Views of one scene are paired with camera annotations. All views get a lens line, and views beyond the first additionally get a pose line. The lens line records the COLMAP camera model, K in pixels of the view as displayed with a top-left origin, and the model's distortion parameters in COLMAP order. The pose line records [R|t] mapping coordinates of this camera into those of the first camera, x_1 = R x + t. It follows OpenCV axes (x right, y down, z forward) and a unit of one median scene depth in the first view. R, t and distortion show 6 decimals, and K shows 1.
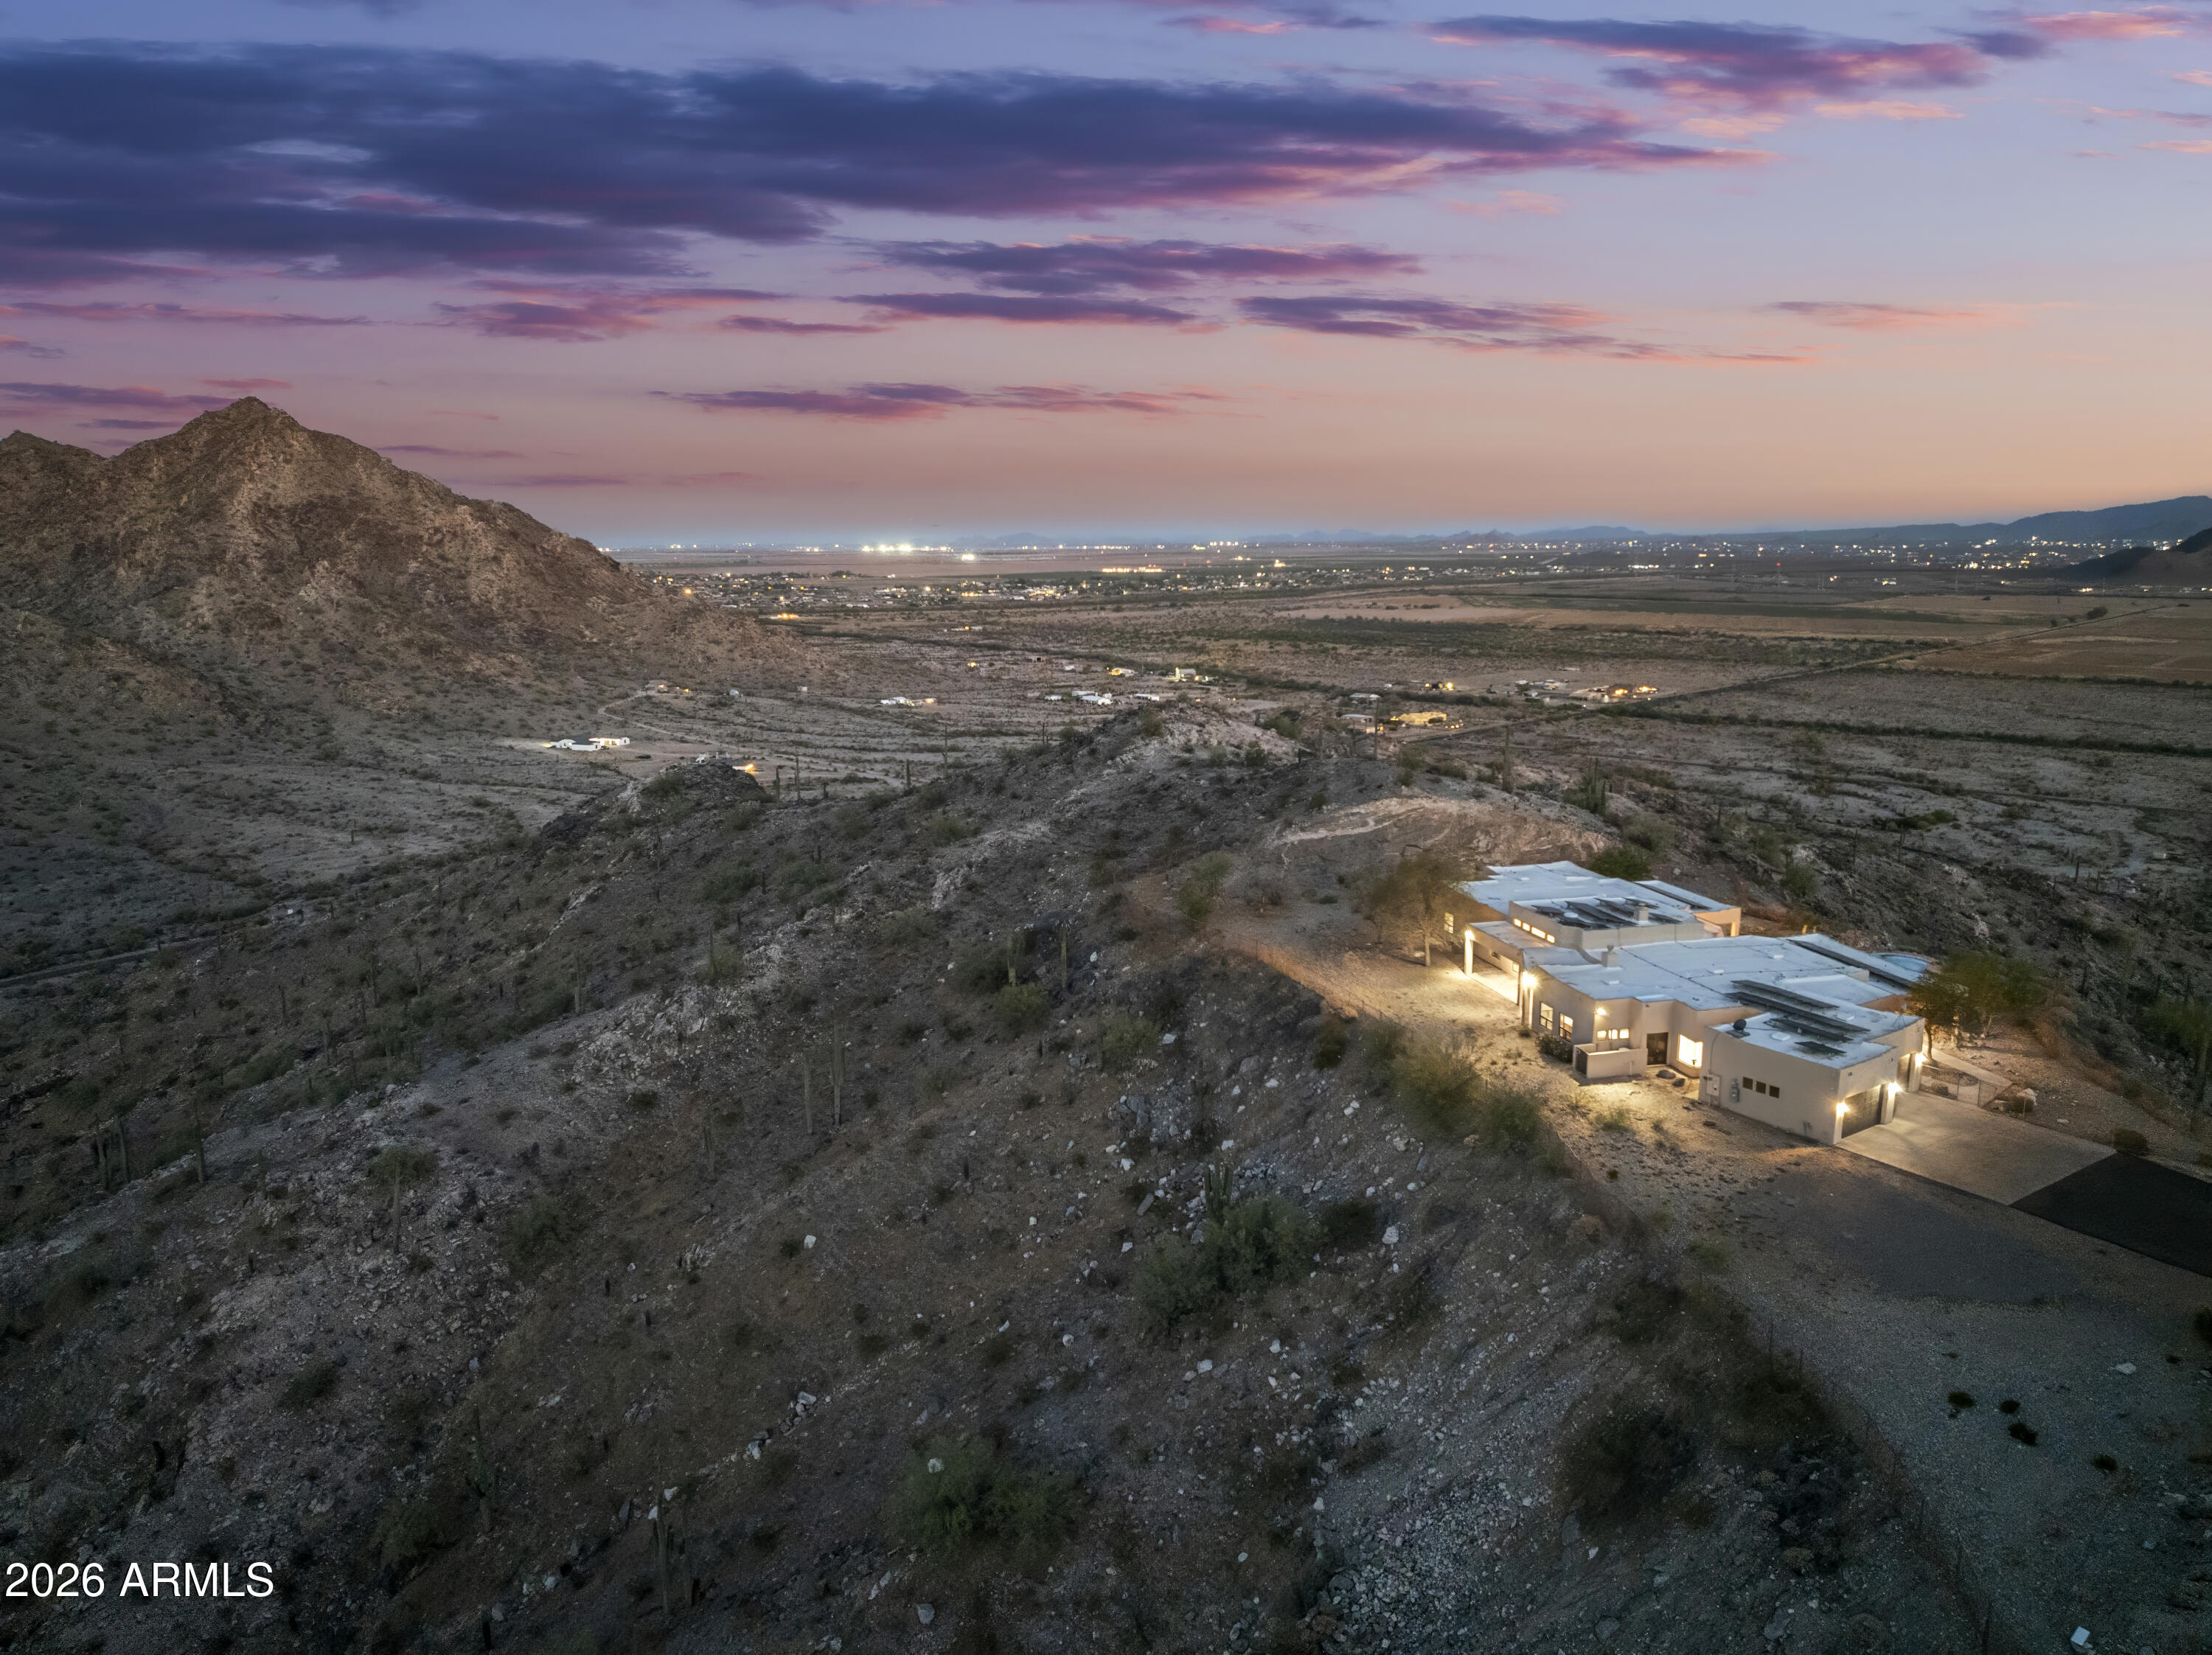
lens RADIAL K [[1569.2, 0, 1106.0], [0, 1569.2, 827.5], [0, 0, 1]] dist [-0.032193, -0.009420]
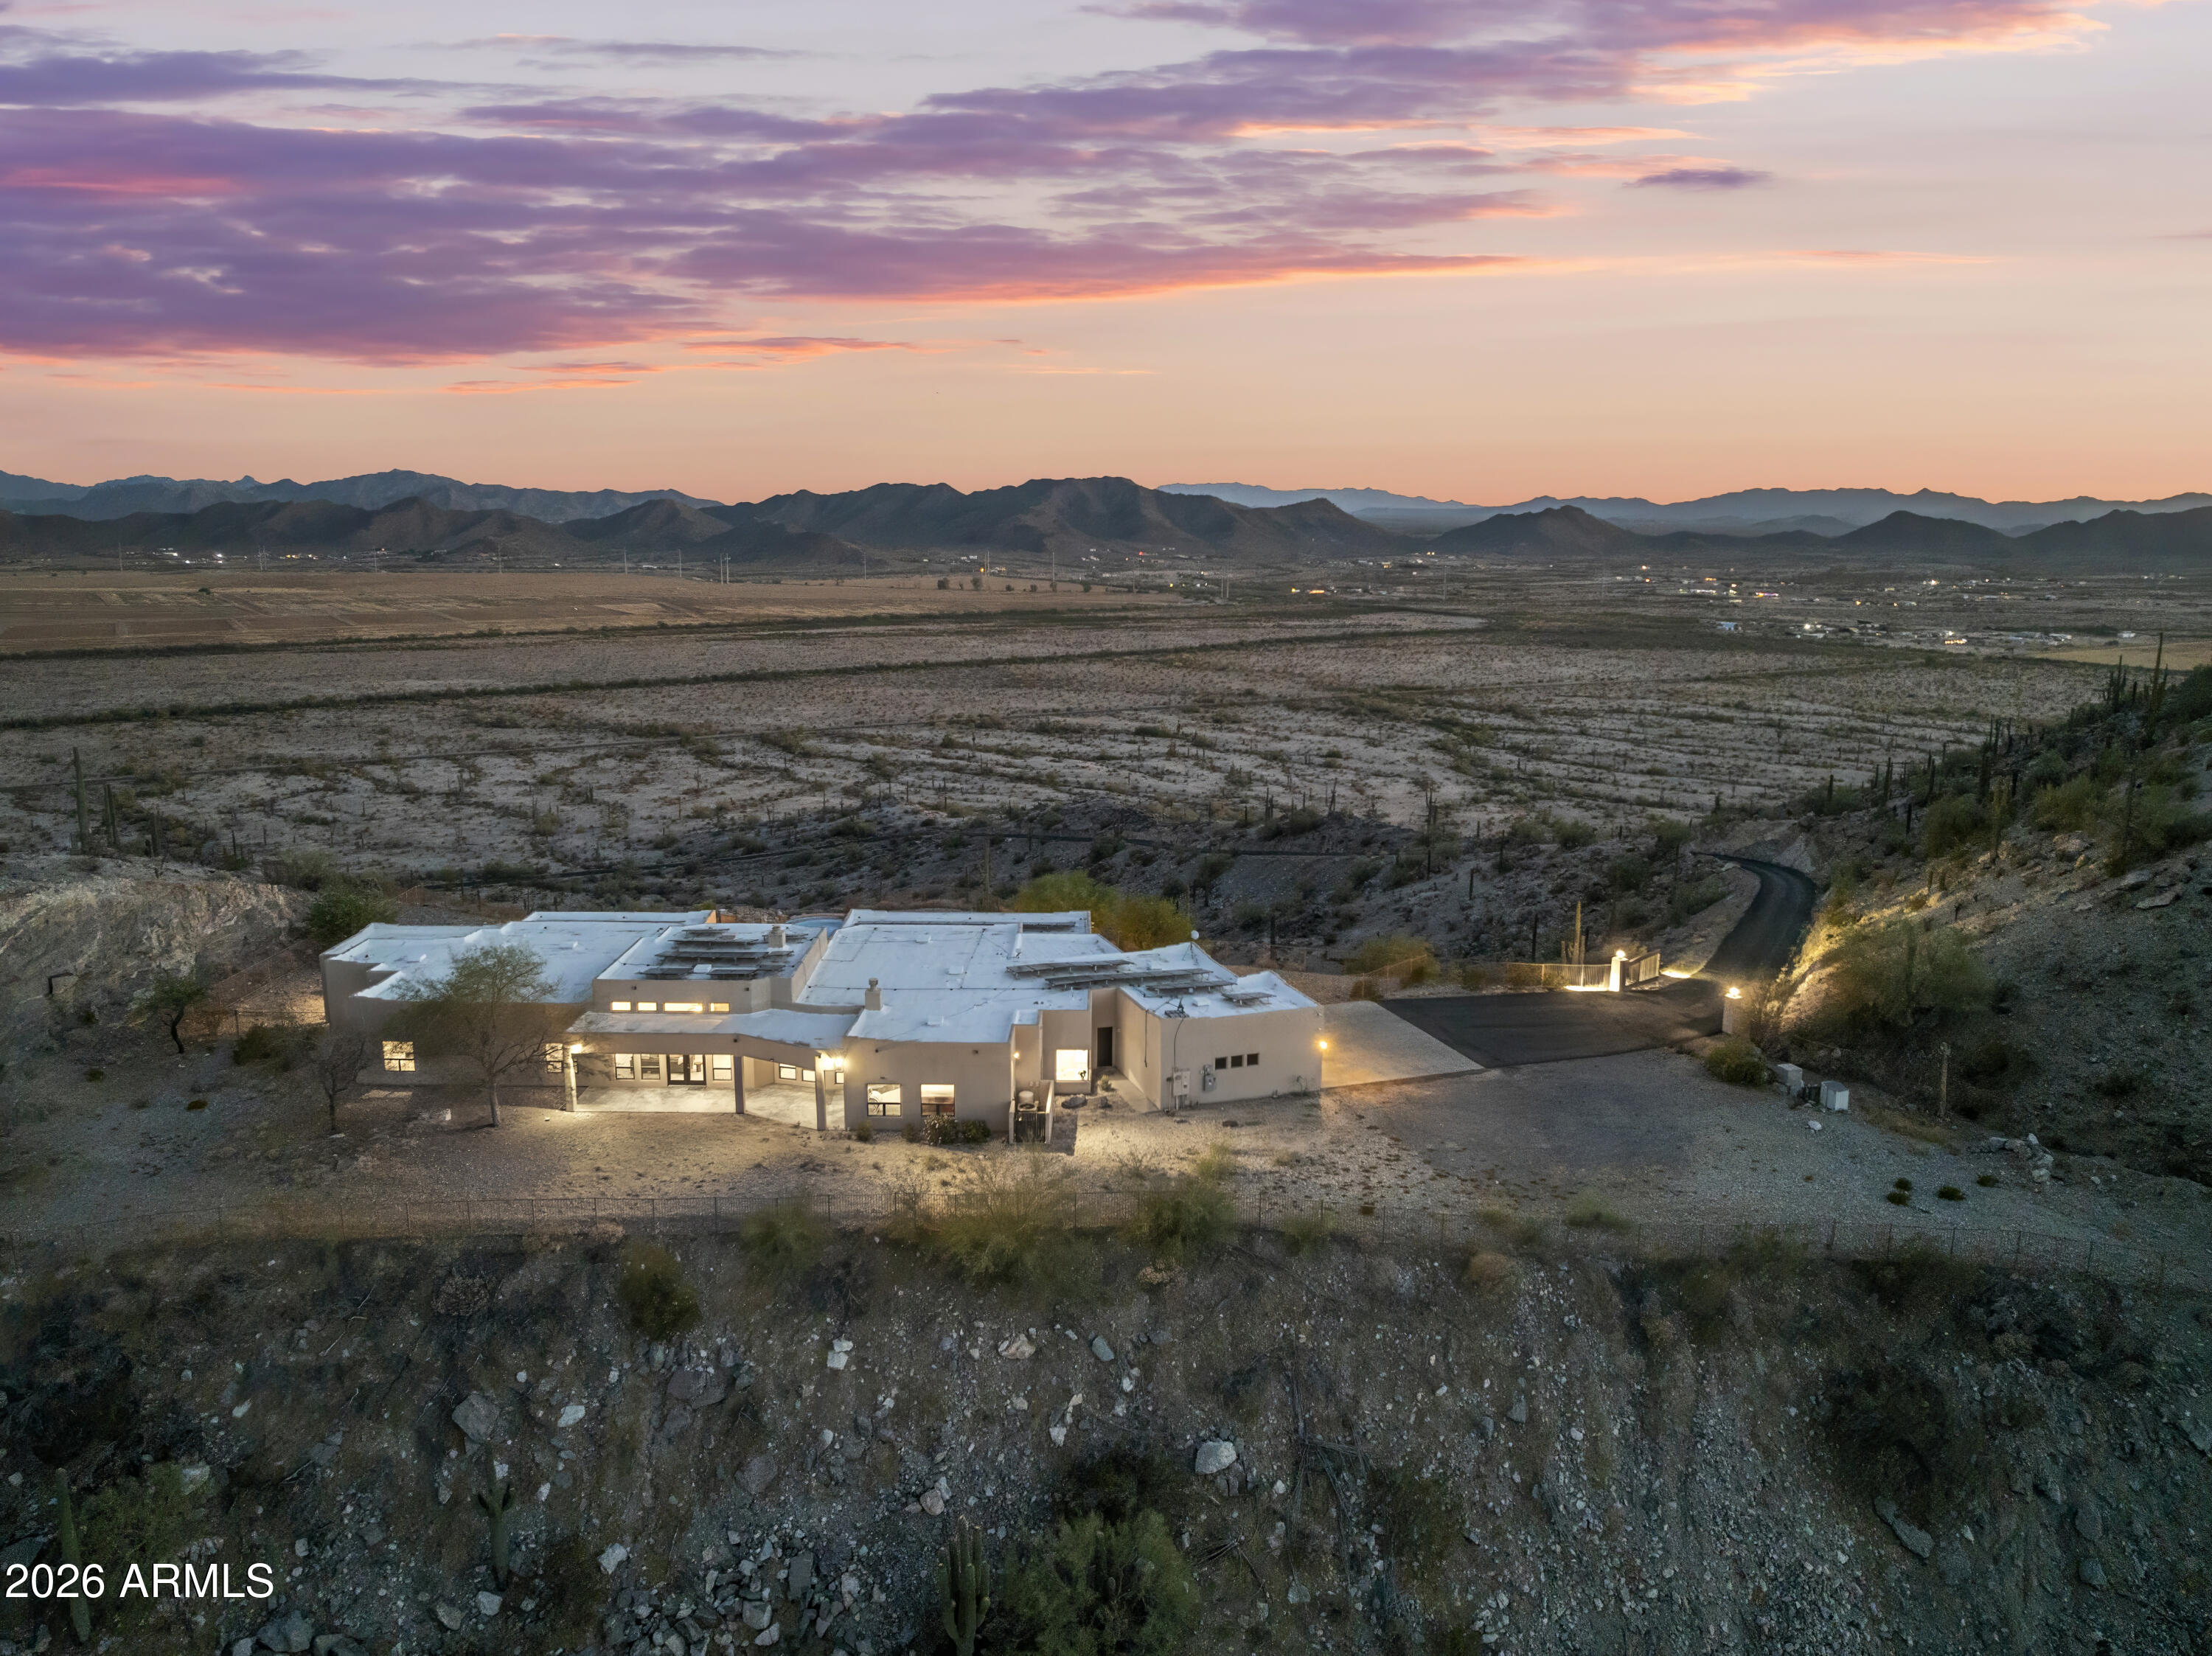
lens RADIAL K [[1569.3, 0, 1106.0], [0, 1569.3, 828.0], [0, 0, 1]] dist [-0.032193, -0.009420]
pose [[0.245697, -0.191673, 0.950208, -0.394966], [0.171096, 0.973440, 0.152119, -0.102593], [-0.954127, 0.125201, 0.271966, 0.814815]]
